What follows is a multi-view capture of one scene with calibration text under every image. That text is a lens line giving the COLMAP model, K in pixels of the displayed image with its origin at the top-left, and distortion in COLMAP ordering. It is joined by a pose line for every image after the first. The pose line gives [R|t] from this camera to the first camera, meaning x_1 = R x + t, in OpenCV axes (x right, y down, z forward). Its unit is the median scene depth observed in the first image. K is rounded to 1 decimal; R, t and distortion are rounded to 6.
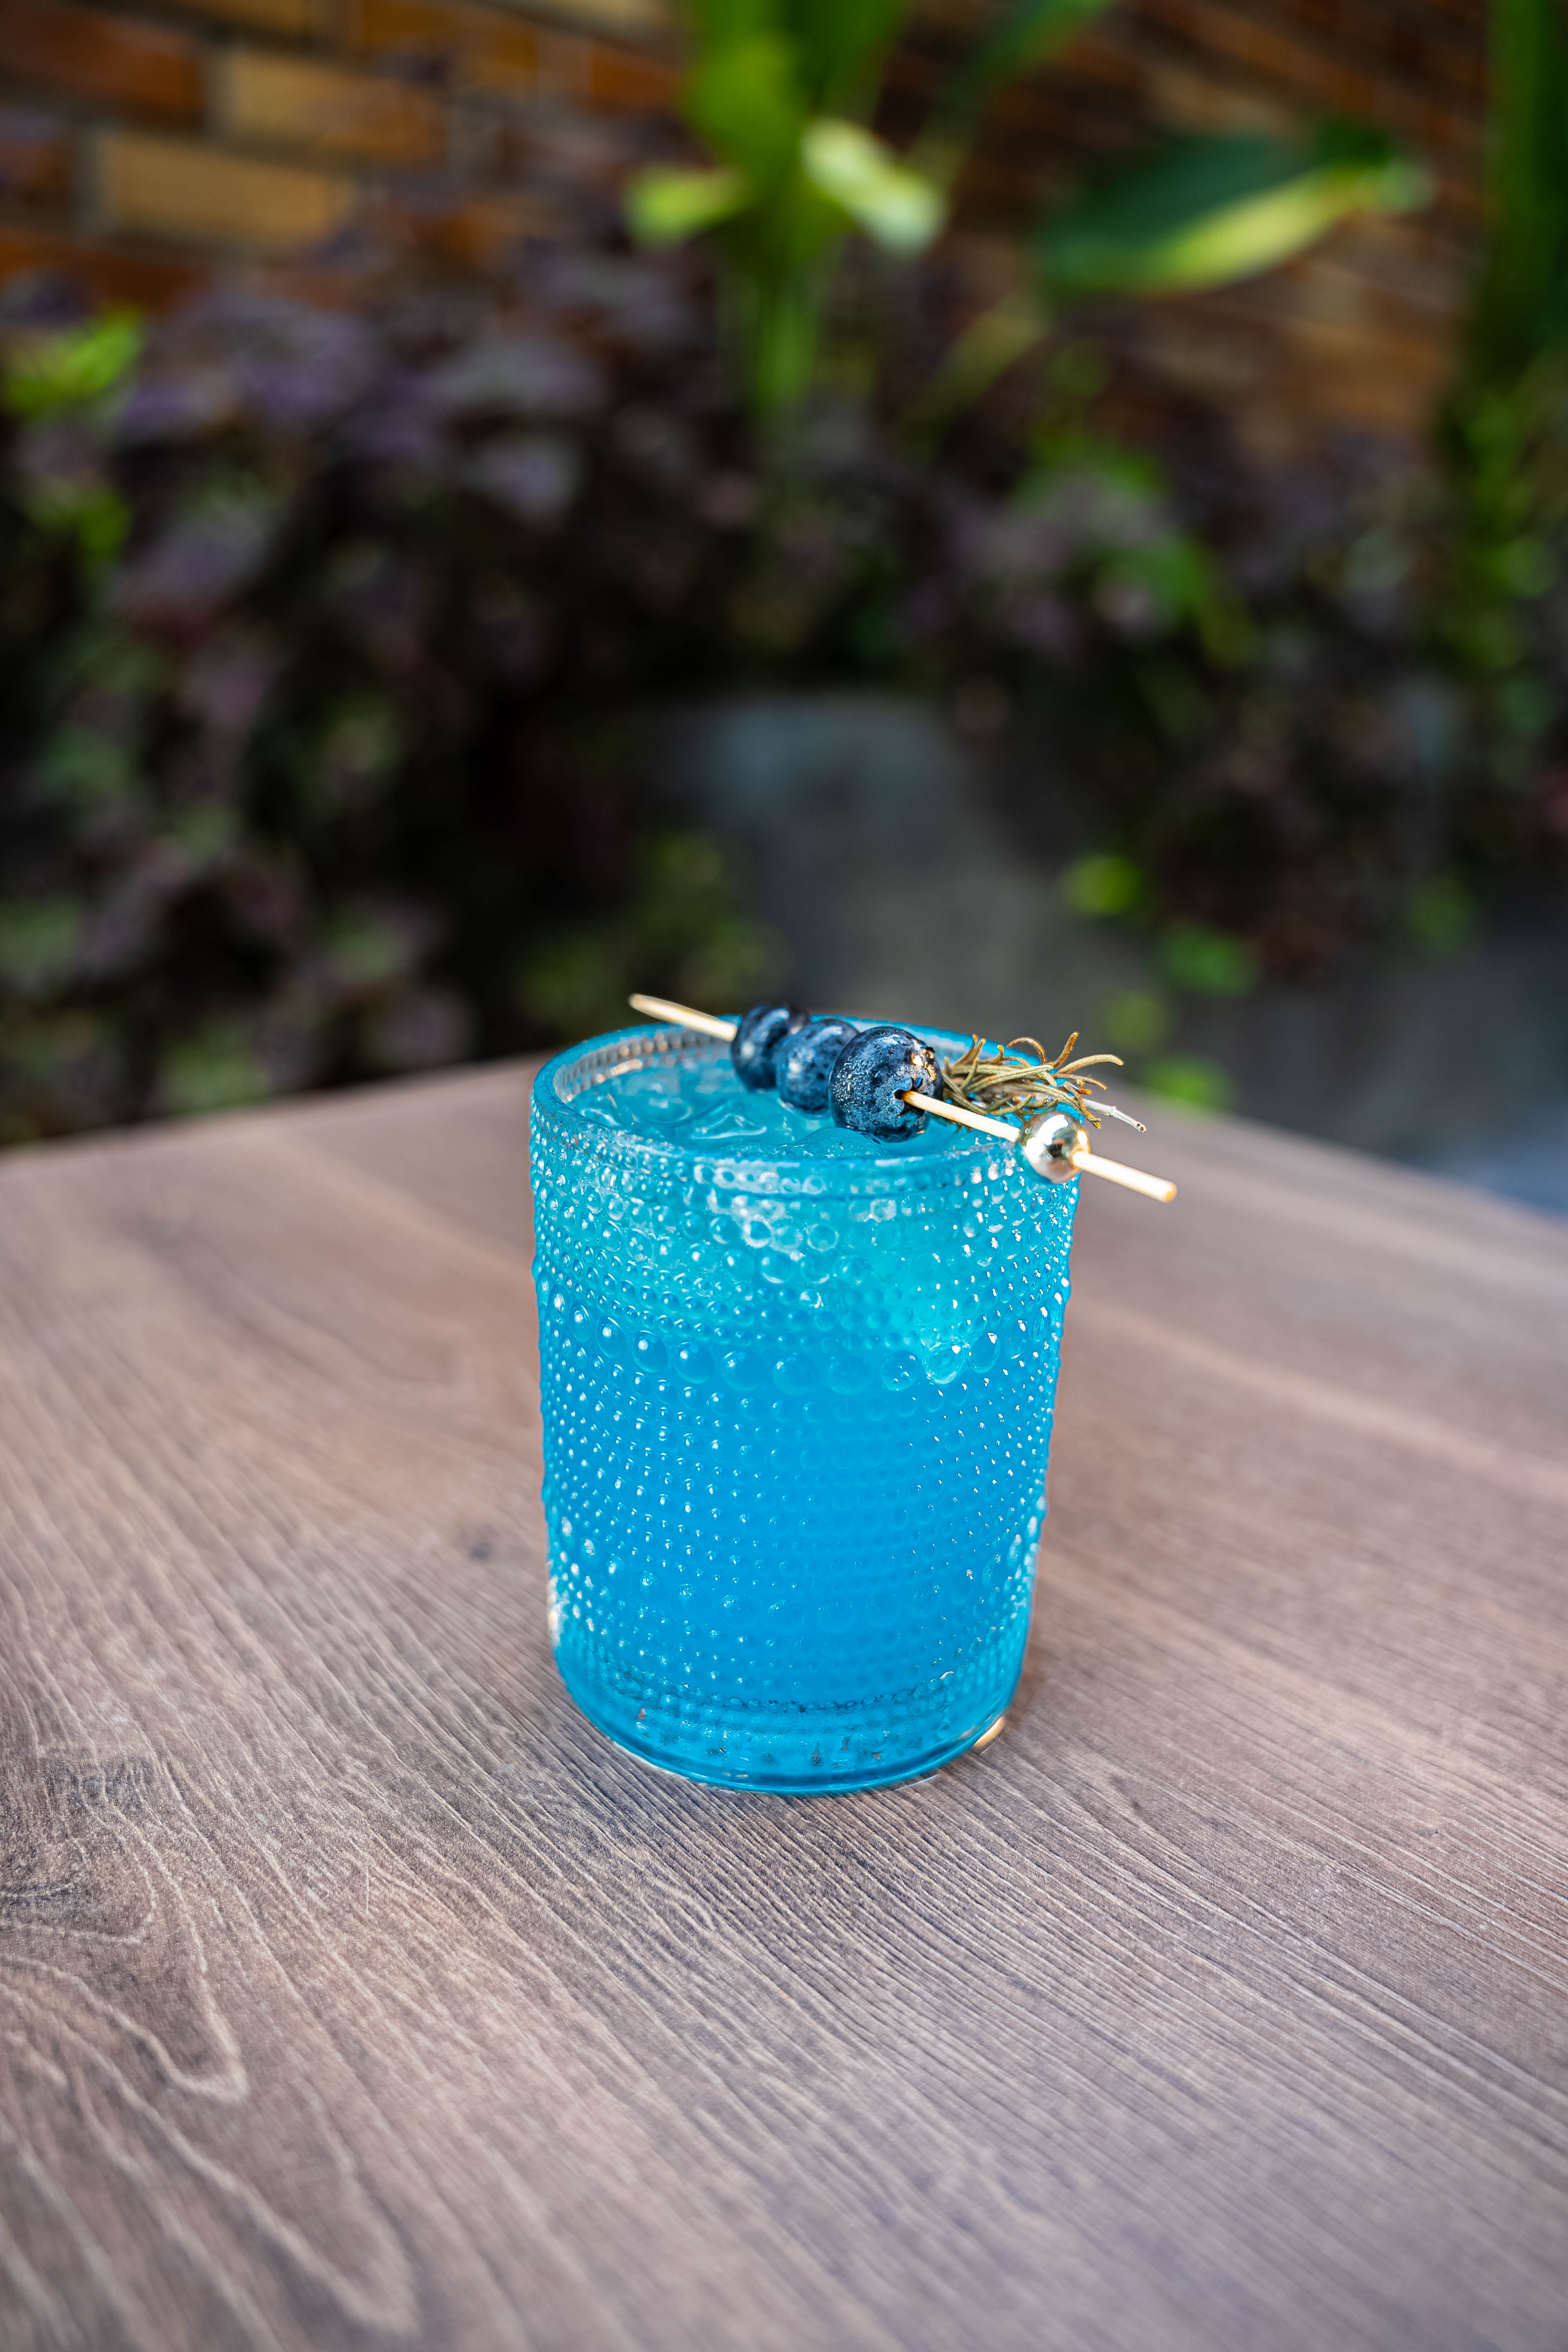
lens RADIAL K [[1560.8, 0, 784.0], [0, 1560.8, 1176.0], [0, 0, 1]] dist [-0.067221, 0.003656]
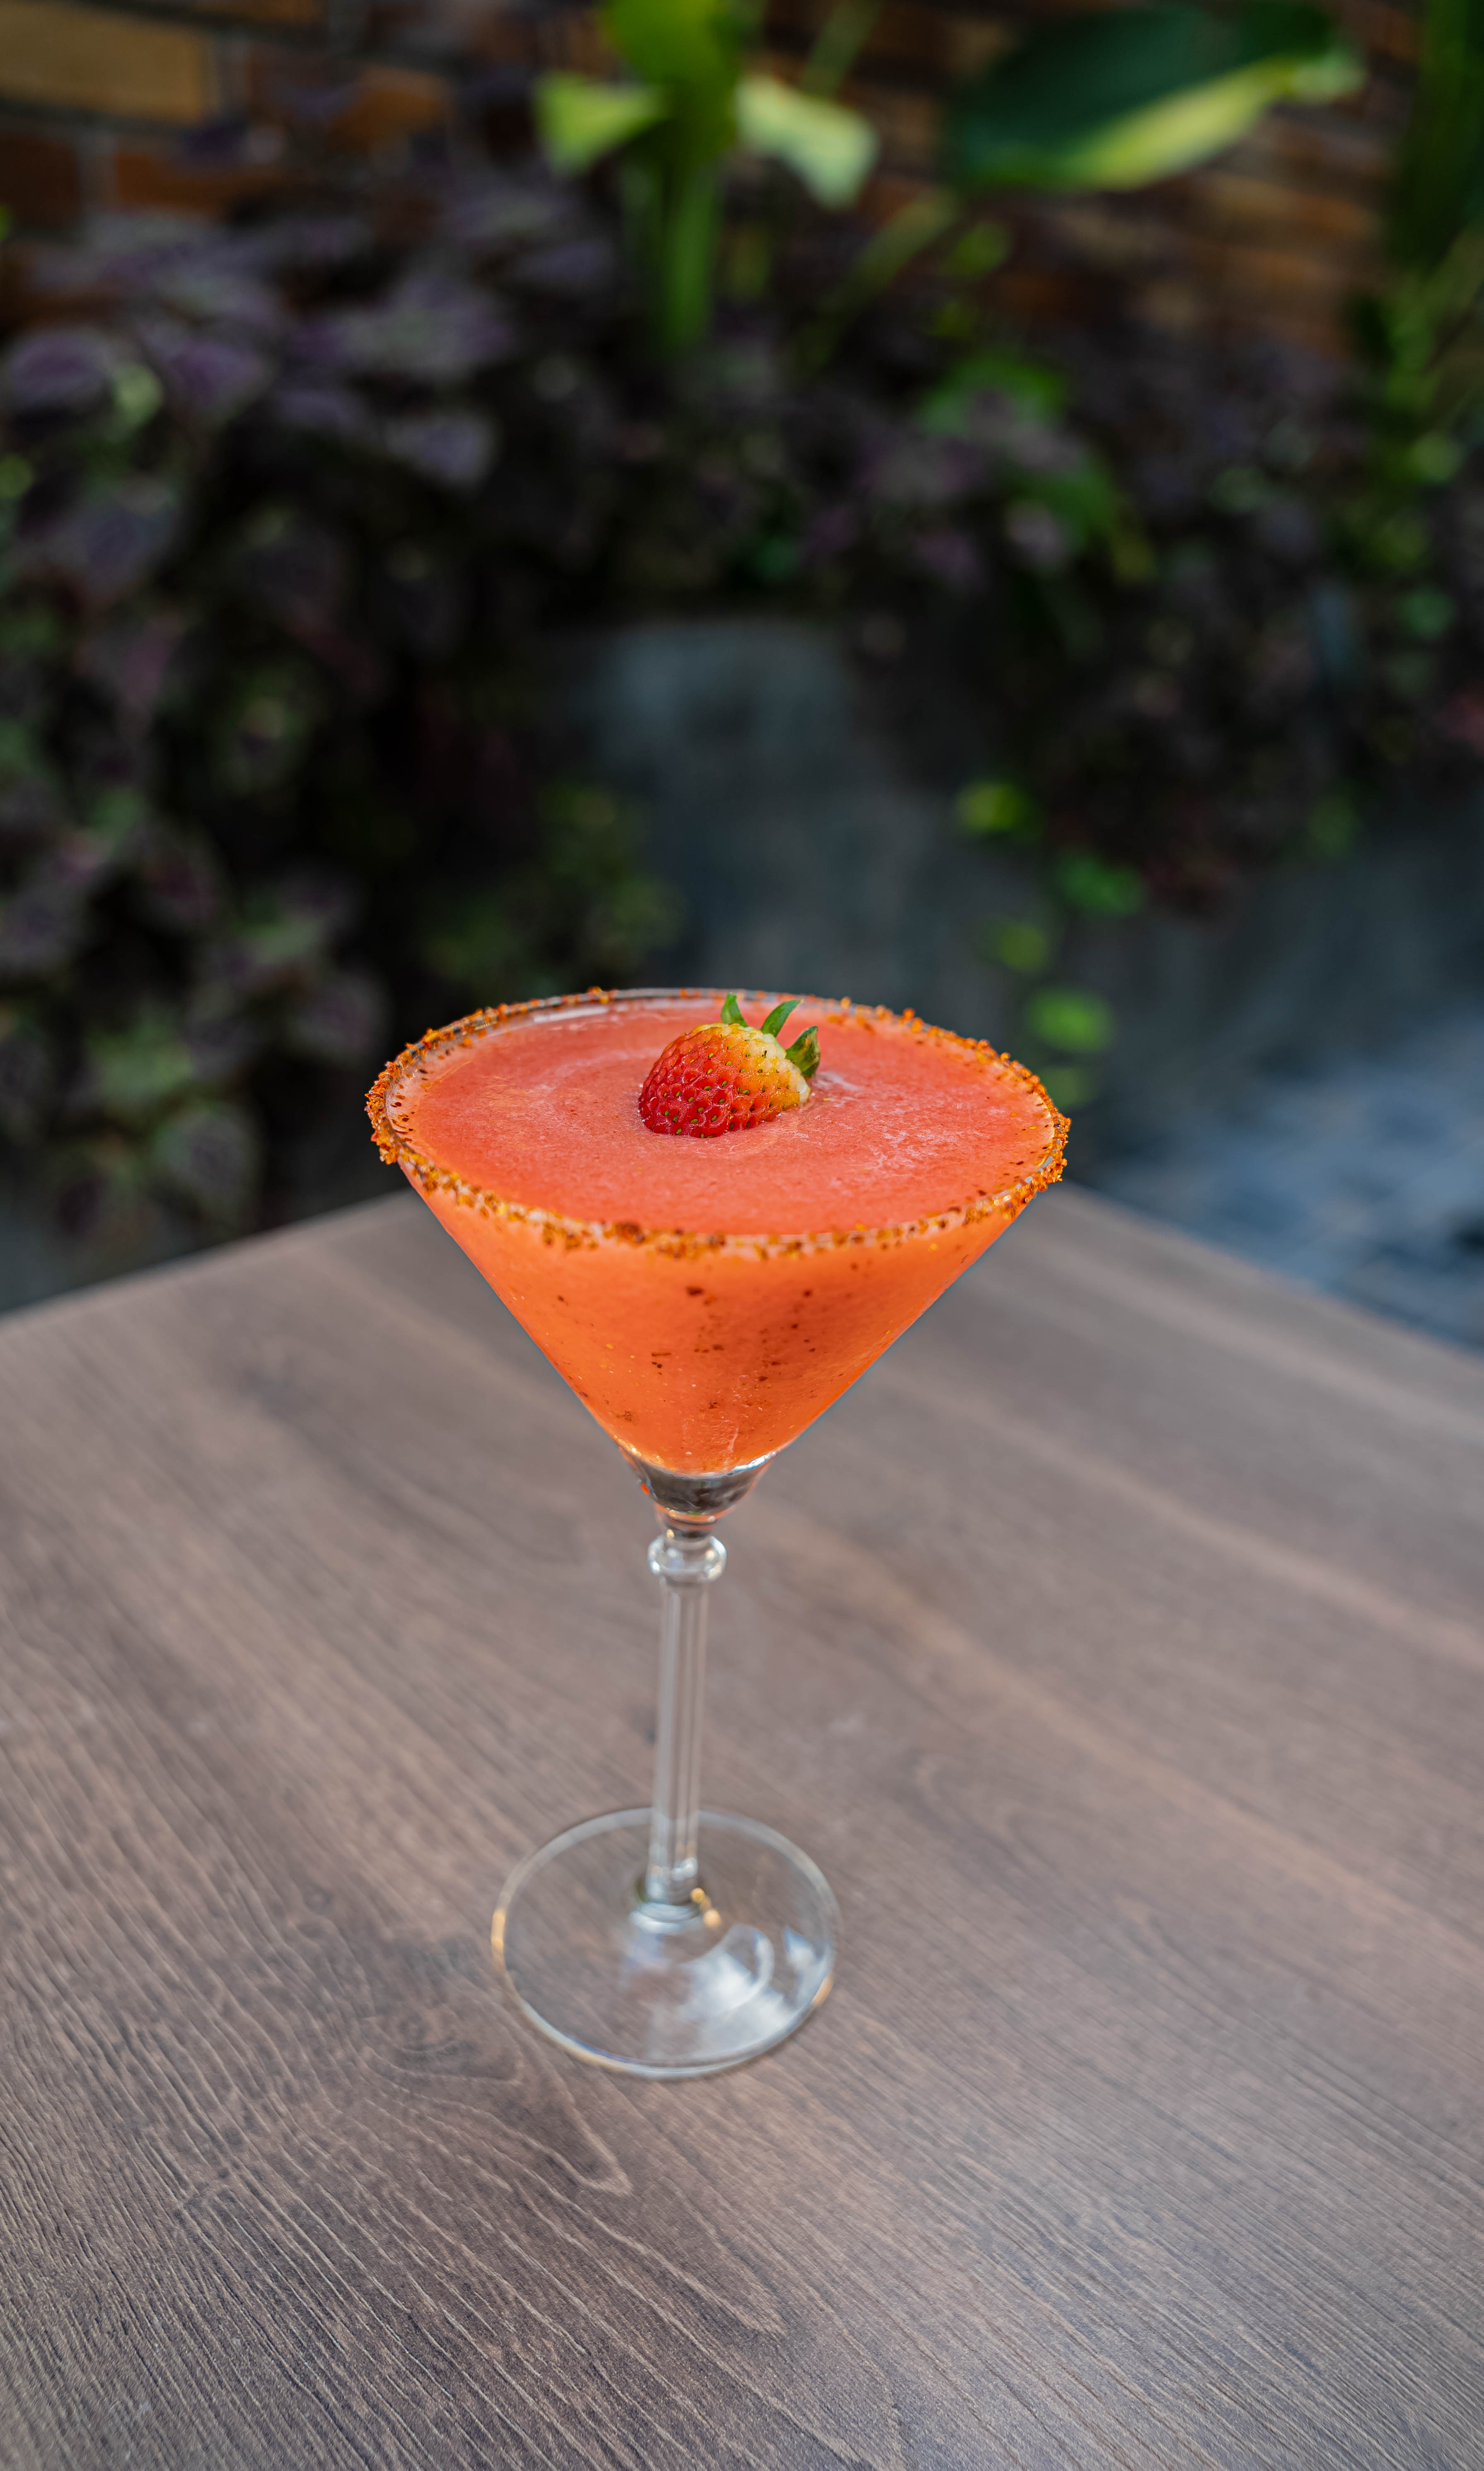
lens RADIAL K [[1652.8, 0, 742.0], [0, 1652.8, 1235.5], [0, 0, 1]] dist [-0.054969, 0.004474]
pose [[0.997464, -0.003653, 0.071081, -0.243885], [-0.004875, 0.992831, 0.119429, -0.379893], [-0.071008, -0.119473, 0.990295, -0.363066]]
